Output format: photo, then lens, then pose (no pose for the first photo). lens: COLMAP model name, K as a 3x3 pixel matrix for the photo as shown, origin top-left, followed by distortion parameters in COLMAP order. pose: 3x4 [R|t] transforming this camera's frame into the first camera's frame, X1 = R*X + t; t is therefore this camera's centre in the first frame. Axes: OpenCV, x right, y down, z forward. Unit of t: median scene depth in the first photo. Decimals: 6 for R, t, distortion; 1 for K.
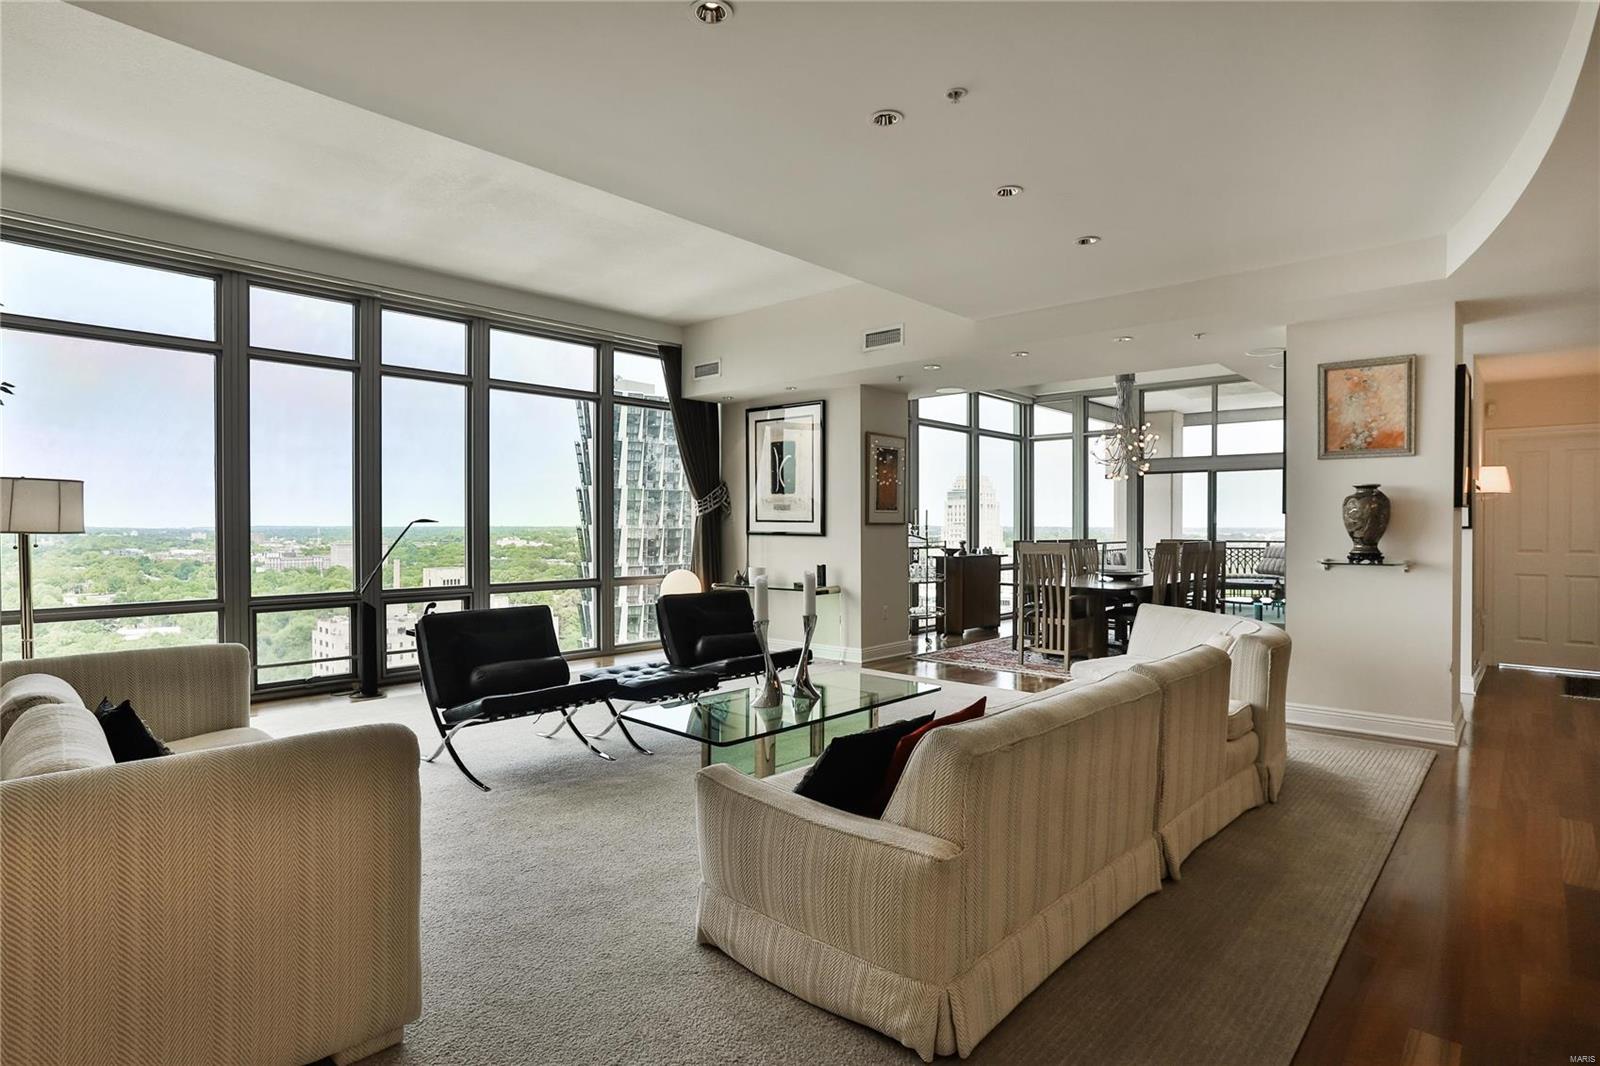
lens RADIAL K [[816.5, 0, 776.9], [0, 816.5, 539.3], [0, 0, 1]] dist [-0.058940, 0.034329]
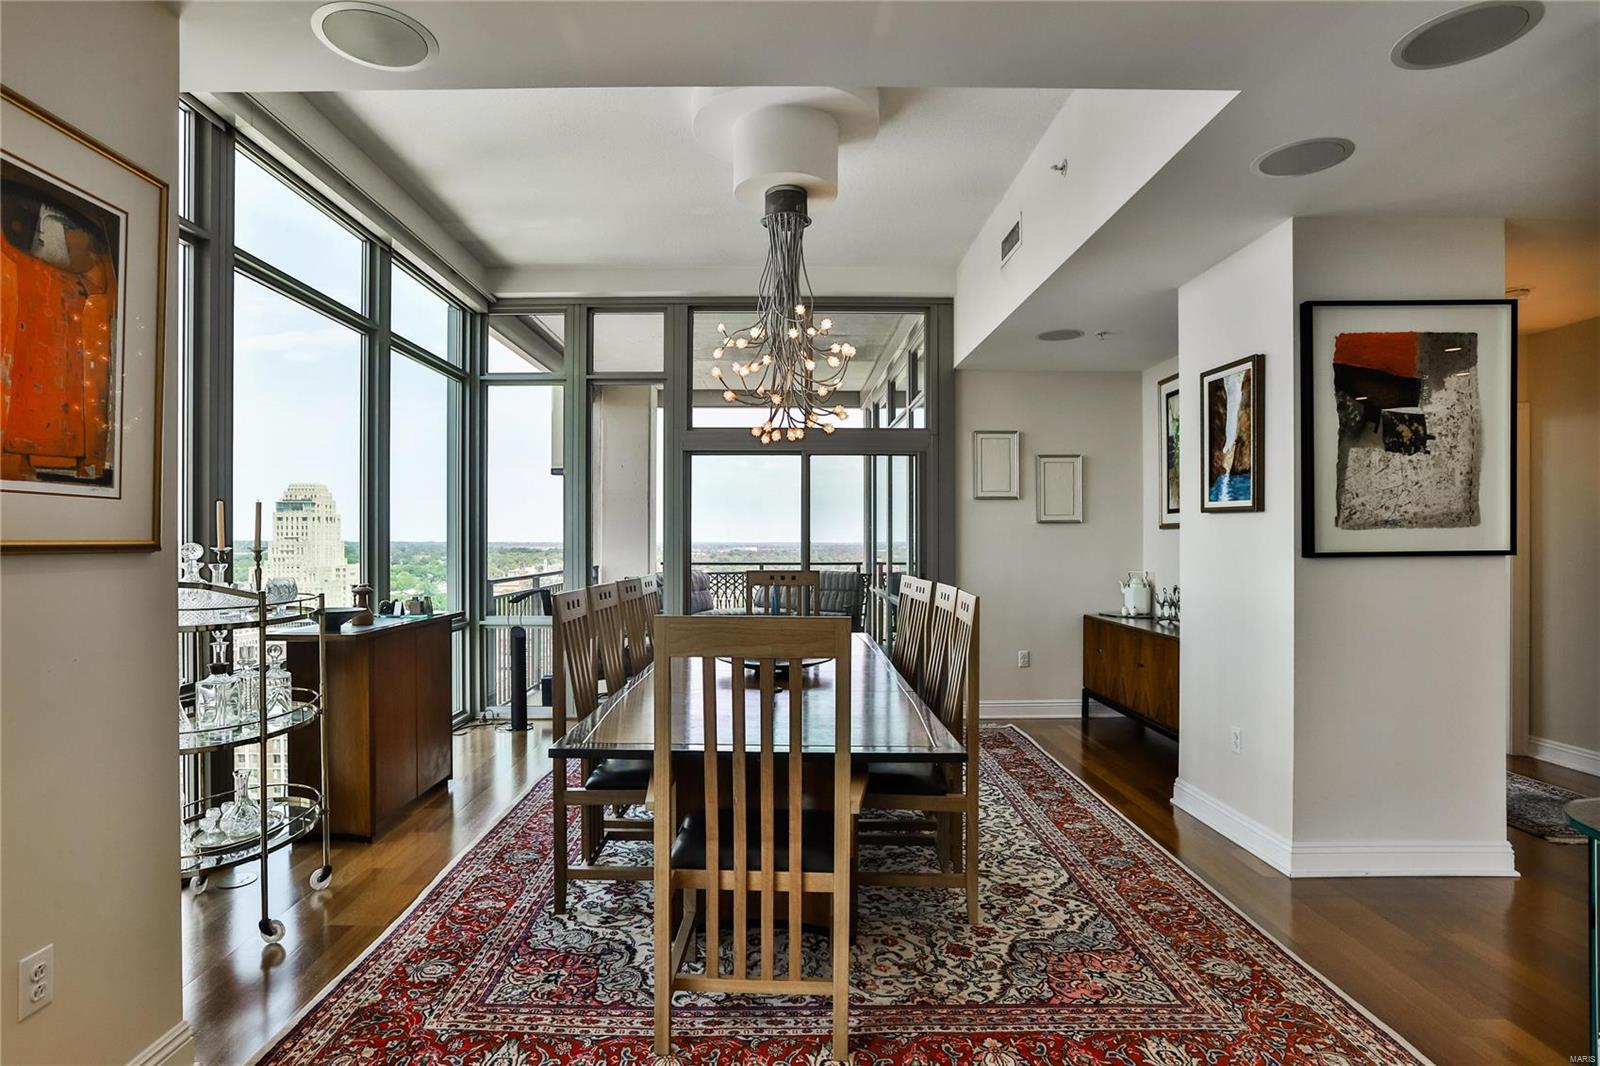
lens RADIAL K [[840.1, 0, 756.8], [0, 840.1, 540.2], [0, 0, 1]] dist [-0.016749, -0.000205]
pose [[0.741952, 0.002300, 0.670449, 0.136332], [0.009213, 0.999865, -0.013625, -0.017355], [-0.670390, 0.016286, 0.741831, 0.799001]]
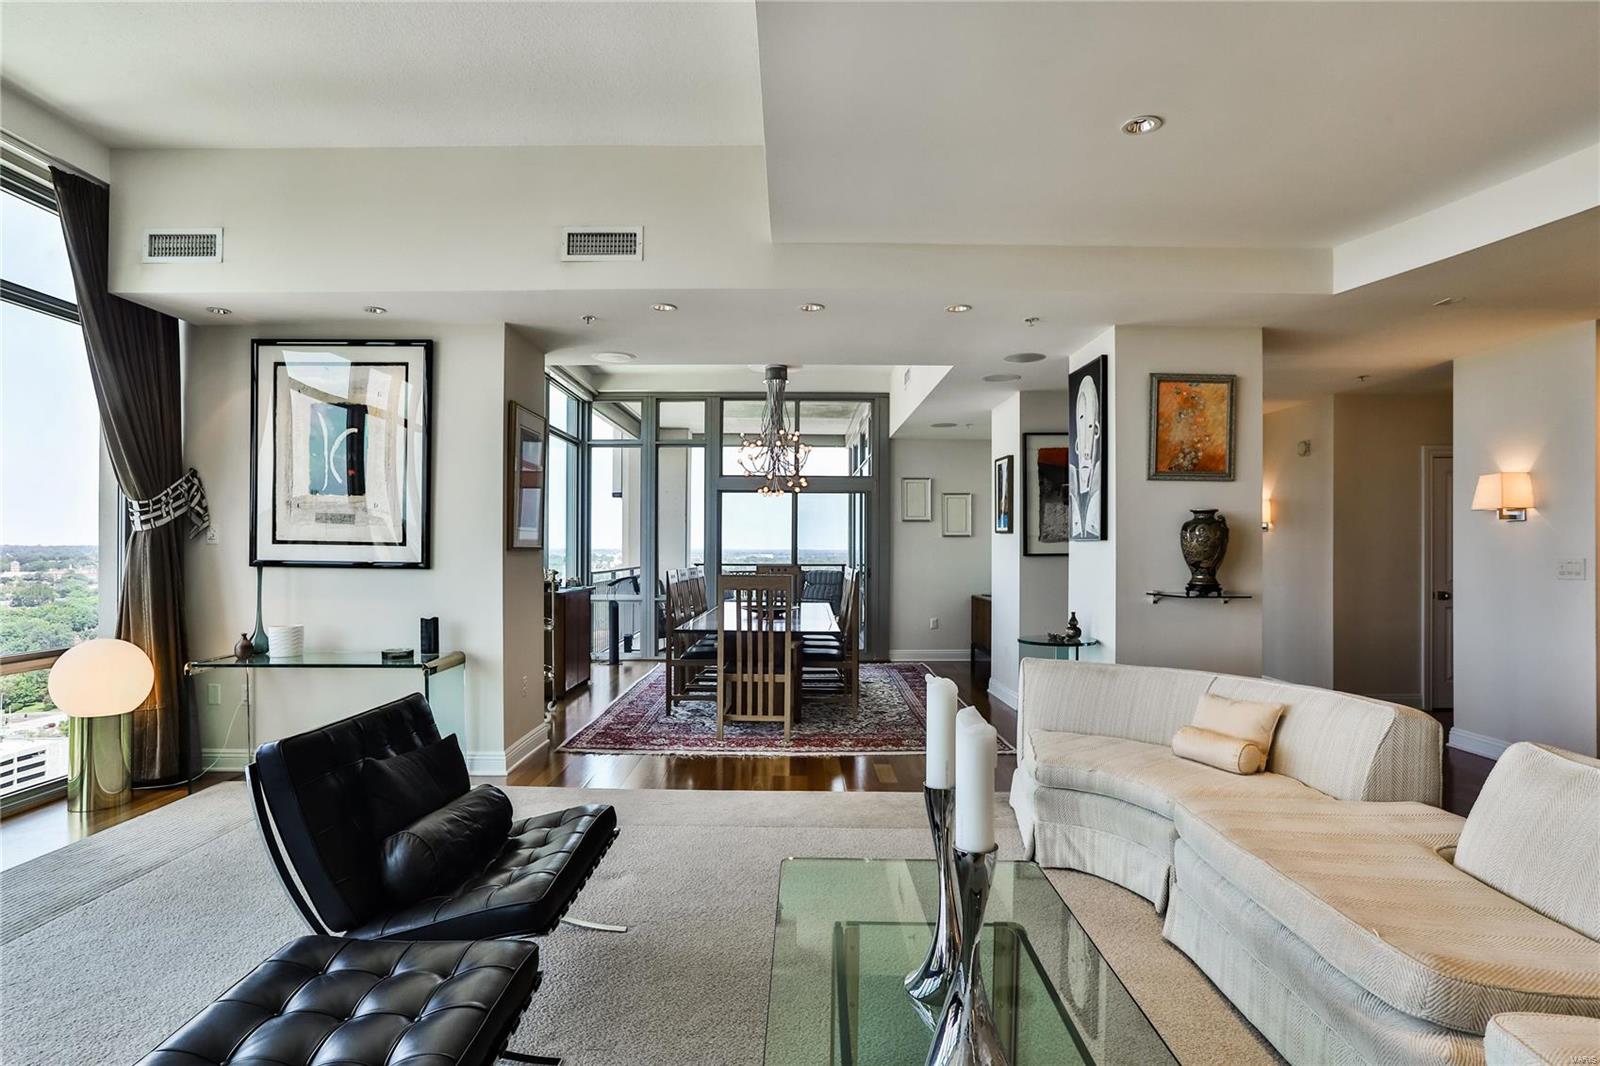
lens RADIAL K [[816.5, 0, 776.9], [0, 816.5, 539.3], [0, 0, 1]] dist [-0.058940, 0.034329]
pose [[0.738232, 0.010927, 0.674459, -0.167852], [0.006137, 0.999719, -0.022913, -0.010883], [-0.674519, 0.021054, 0.737957, 0.440160]]
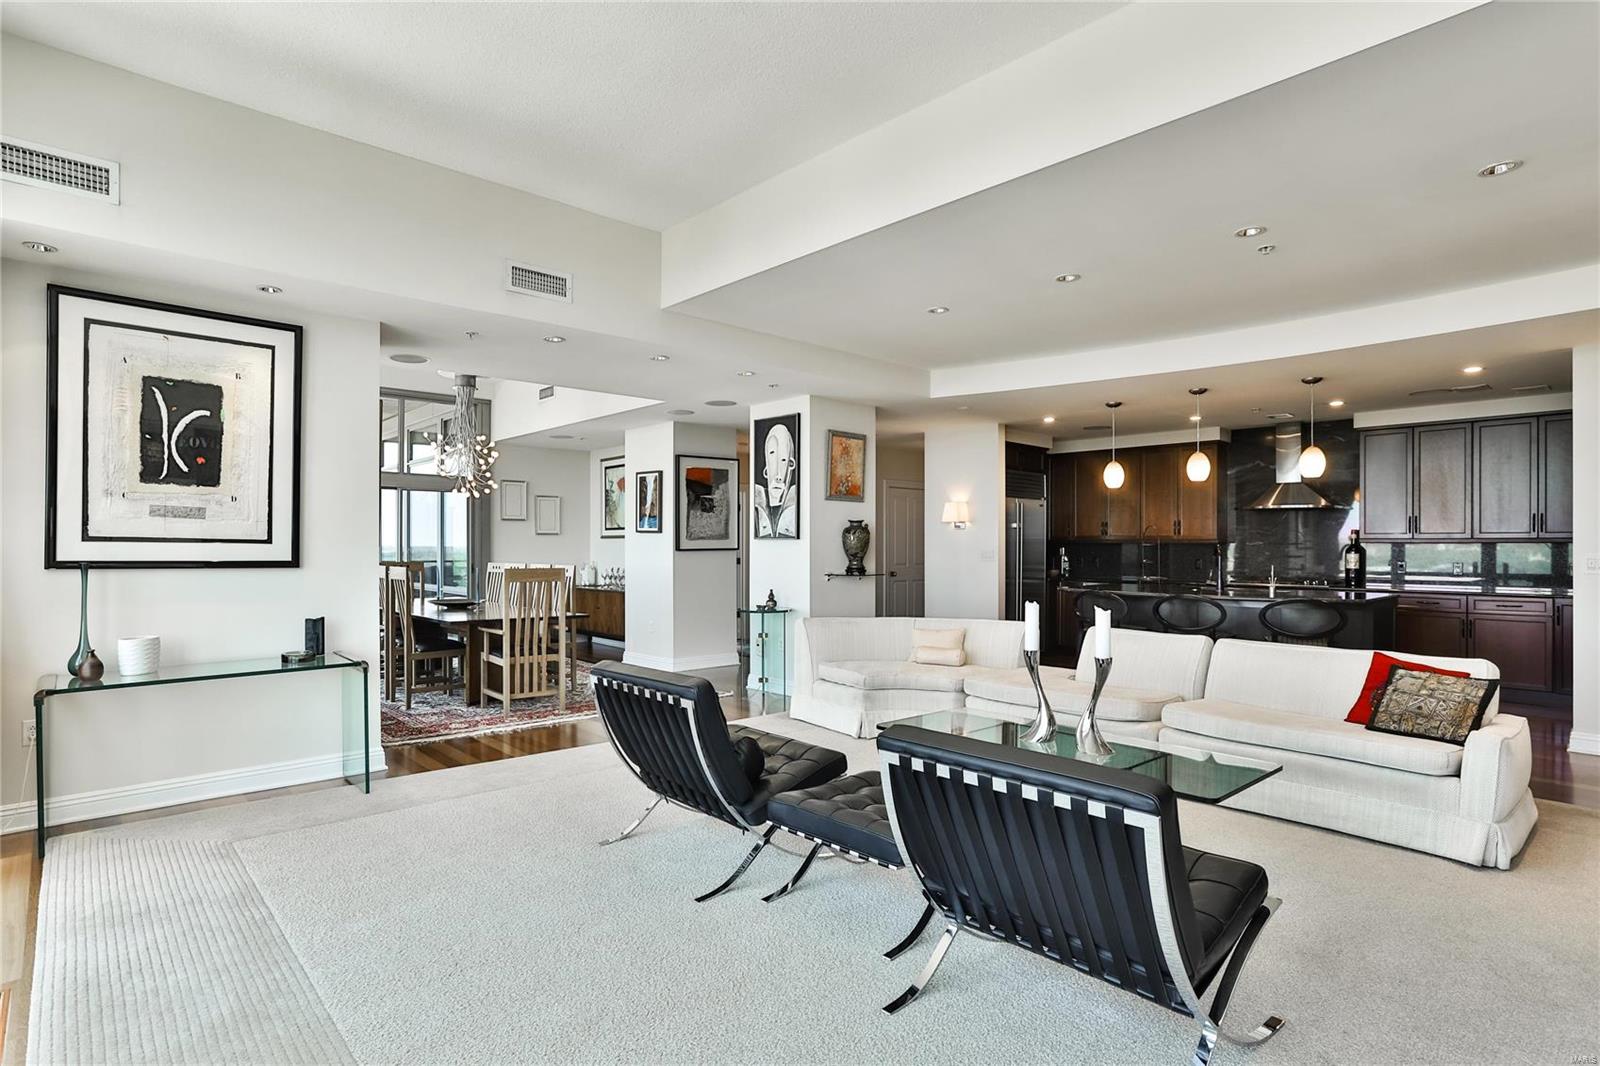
lens RADIAL K [[816.5, 0, 776.9], [0, 816.5, 539.3], [0, 0, 1]] dist [-0.058940, 0.034329]
pose [[0.089214, 0.009933, 0.995963, -0.506801], [0.015372, 0.999817, -0.011349, -0.012599], [-0.995894, 0.016323, 0.089045, 0.685125]]
